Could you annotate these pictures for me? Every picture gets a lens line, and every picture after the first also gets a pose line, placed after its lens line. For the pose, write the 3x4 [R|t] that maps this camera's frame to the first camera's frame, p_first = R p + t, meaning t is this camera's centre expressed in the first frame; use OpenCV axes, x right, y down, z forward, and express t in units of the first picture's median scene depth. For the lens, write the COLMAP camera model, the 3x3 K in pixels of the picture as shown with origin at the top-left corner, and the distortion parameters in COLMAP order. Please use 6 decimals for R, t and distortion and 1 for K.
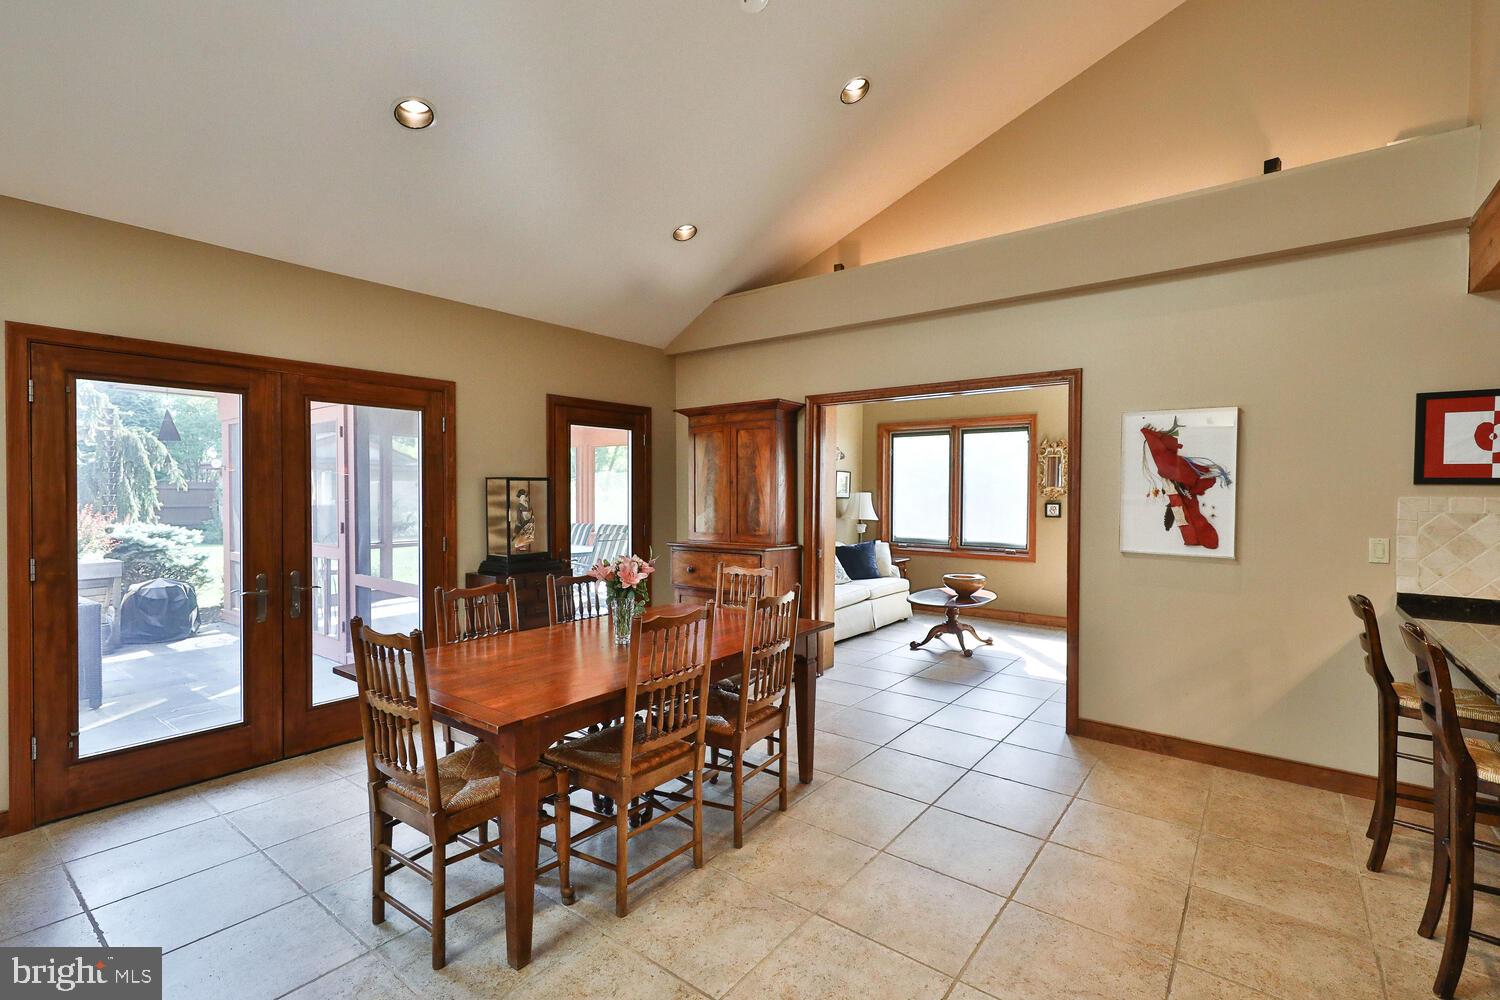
lens RADIAL K [[658.2, 0, 746.7], [0, 658.2, 497.8], [0, 0, 1]] dist [0.001717, 0.000118]
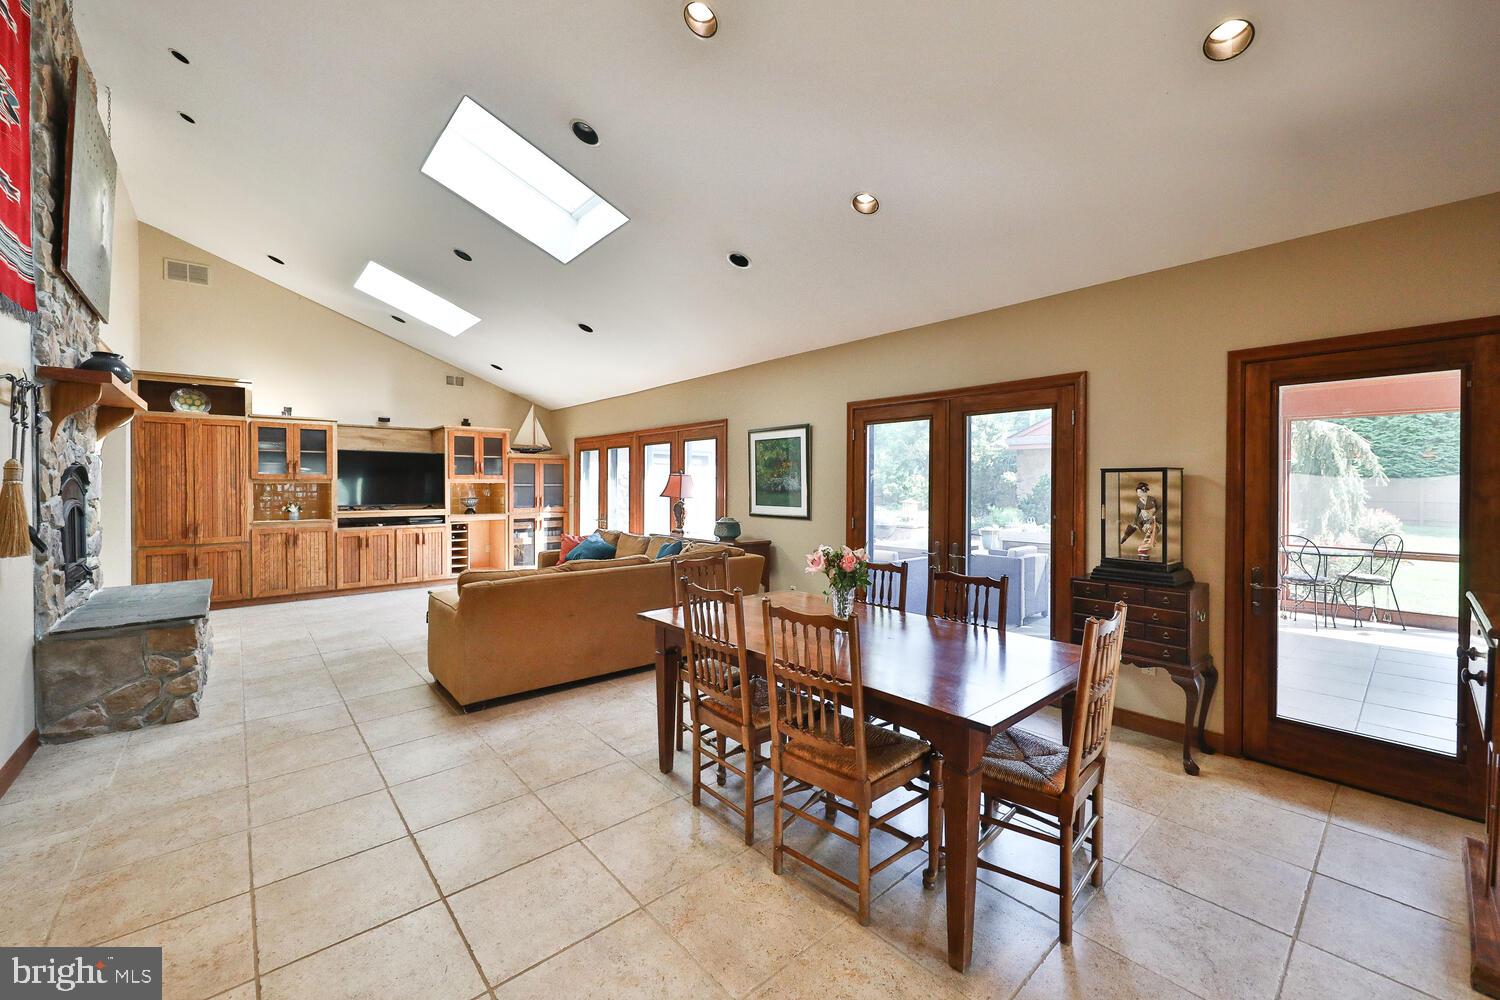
lens RADIAL K [[592.5, 0, 758.6], [0, 592.5, 488.2], [0, 0, 1]] dist [0.002095, -0.000316]
pose [[-0.179928, 0.003492, -0.983674, 0.576703], [-0.014730, 0.999872, 0.006244, -0.004404], [0.983569, 0.015613, -0.179853, 0.805513]]
